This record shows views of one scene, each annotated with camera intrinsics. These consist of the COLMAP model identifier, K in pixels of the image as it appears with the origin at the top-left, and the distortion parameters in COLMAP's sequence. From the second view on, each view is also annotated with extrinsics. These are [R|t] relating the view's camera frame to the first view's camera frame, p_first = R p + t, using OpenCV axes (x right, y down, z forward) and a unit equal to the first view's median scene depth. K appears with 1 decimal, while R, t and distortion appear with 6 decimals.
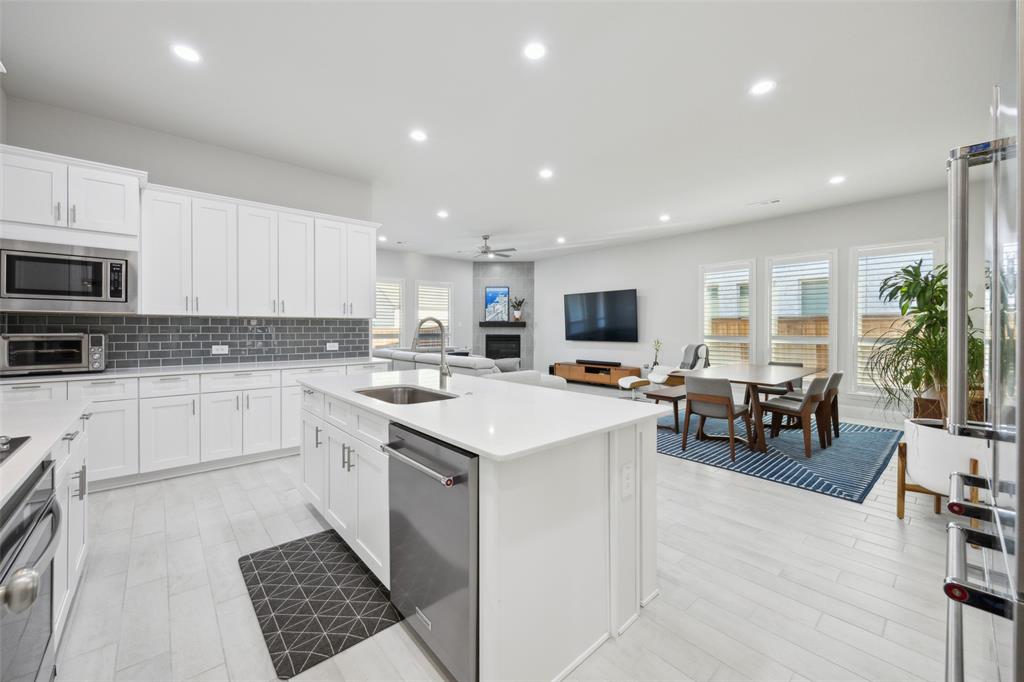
lens RADIAL K [[398.7, 0, 507.9], [0, 398.7, 333.0], [0, 0, 1]] dist [-0.002468, -0.000345]
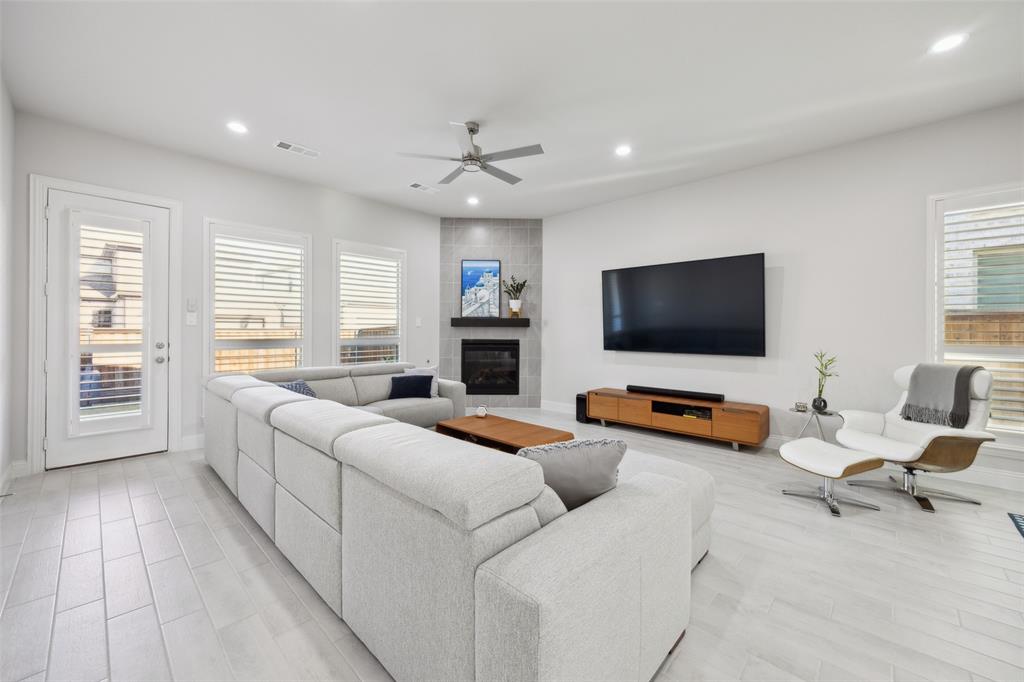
lens RADIAL K [[398.7, 0, 507.9], [0, 398.7, 333.0], [0, 0, 1]] dist [-0.002468, -0.000345]
pose [[0.996183, 0.001835, 0.087270, -0.039378], [-0.001660, 0.999996, -0.002074, -0.004459], [-0.087273, 0.001921, 0.996183, 0.402187]]
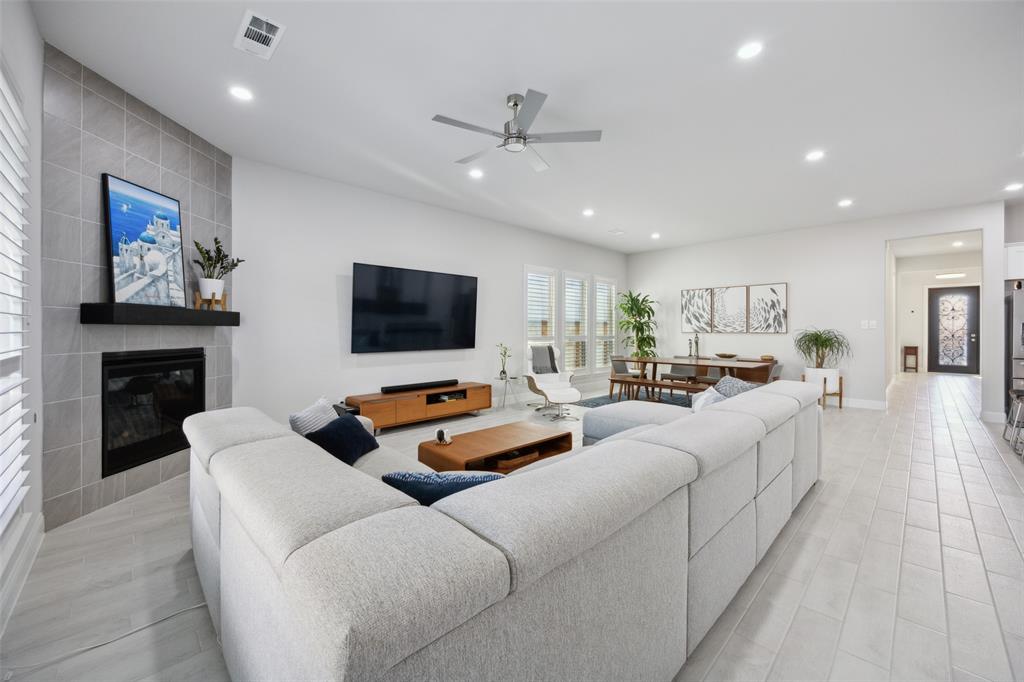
lens RADIAL K [[398.7, 0, 507.9], [0, 398.7, 333.0], [0, 0, 1]] dist [-0.002468, -0.000345]
pose [[-0.040706, -0.011218, 0.999108, -0.334472], [0.006332, 0.999914, 0.011485, -0.010826], [-0.999151, 0.006794, -0.040632, 0.754182]]
